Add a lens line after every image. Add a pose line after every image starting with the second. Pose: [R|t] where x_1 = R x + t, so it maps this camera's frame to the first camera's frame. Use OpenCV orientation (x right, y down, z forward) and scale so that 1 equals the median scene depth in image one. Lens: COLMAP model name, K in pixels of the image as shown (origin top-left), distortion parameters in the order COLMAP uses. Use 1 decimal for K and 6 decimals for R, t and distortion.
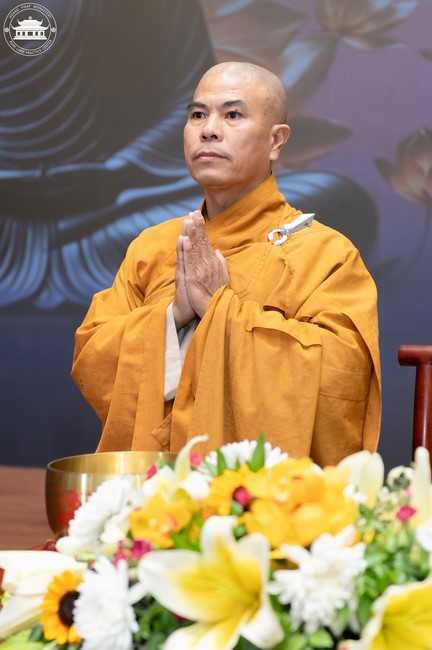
lens RADIAL K [[1548.7, 0, 216.0], [0, 1548.7, 325.0], [0, 0, 1]] dist [0.126339, 0.538864]
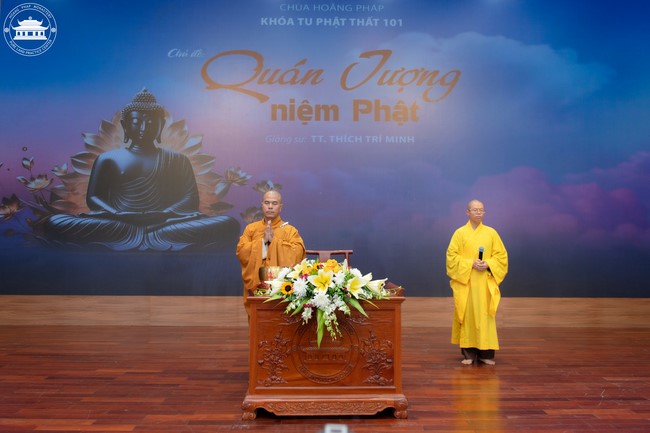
lens RADIAL K [[460.9, 0, 325.0], [0, 460.9, 216.5], [0, 0, 1]] dist [-0.004827, -0.001118]
pose [[0.910390, 0.043309, 0.411478, -0.692672], [0.001058, 0.994260, -0.106989, 0.107572], [-0.413749, 0.097837, 0.905119, -0.608178]]
